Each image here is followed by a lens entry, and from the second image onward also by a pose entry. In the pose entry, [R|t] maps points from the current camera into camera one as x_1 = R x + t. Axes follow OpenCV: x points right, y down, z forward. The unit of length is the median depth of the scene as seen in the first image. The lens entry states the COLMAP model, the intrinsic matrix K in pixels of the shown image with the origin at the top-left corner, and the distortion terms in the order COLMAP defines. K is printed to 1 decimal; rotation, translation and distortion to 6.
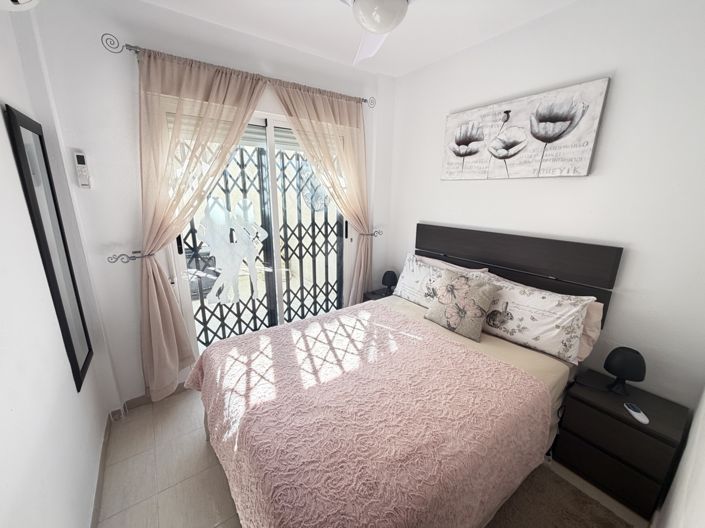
lens RADIAL K [[280.2, 0, 351.2], [0, 280.2, 263.8], [0, 0, 1]] dist [-0.001626, -0.000281]
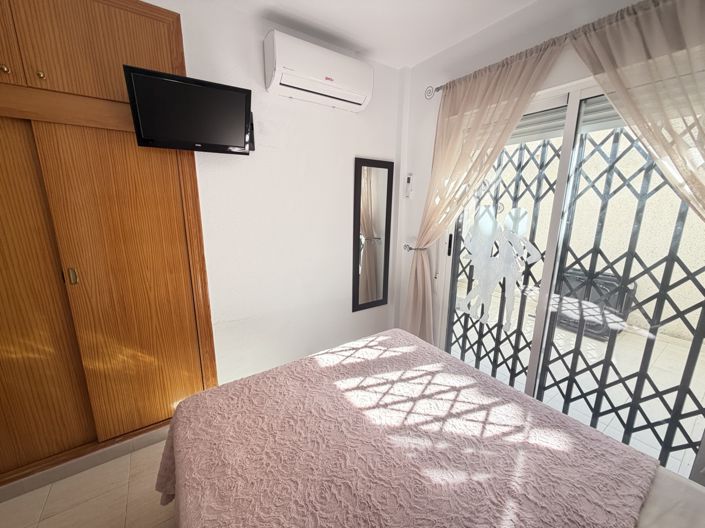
lens RADIAL K [[280.2, 0, 351.2], [0, 280.2, 263.8], [0, 0, 1]] dist [-0.001626, -0.000281]
pose [[-0.015237, 0.198130, -0.980057, 0.538937], [-0.252140, 0.947734, 0.195516, -0.134617], [0.967571, 0.250091, 0.035516, 0.641454]]
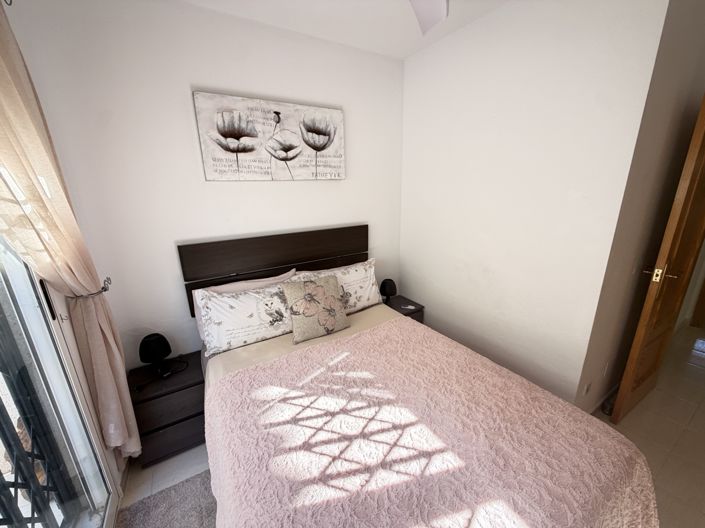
lens RADIAL K [[280.2, 0, 351.2], [0, 280.2, 263.8], [0, 0, 1]] dist [-0.001626, -0.000281]
pose [[0.081821, -0.289084, 0.953801, -0.533261], [0.264467, 0.928999, 0.258879, -0.239718], [-0.960918, 0.231067, 0.152465, 0.739017]]
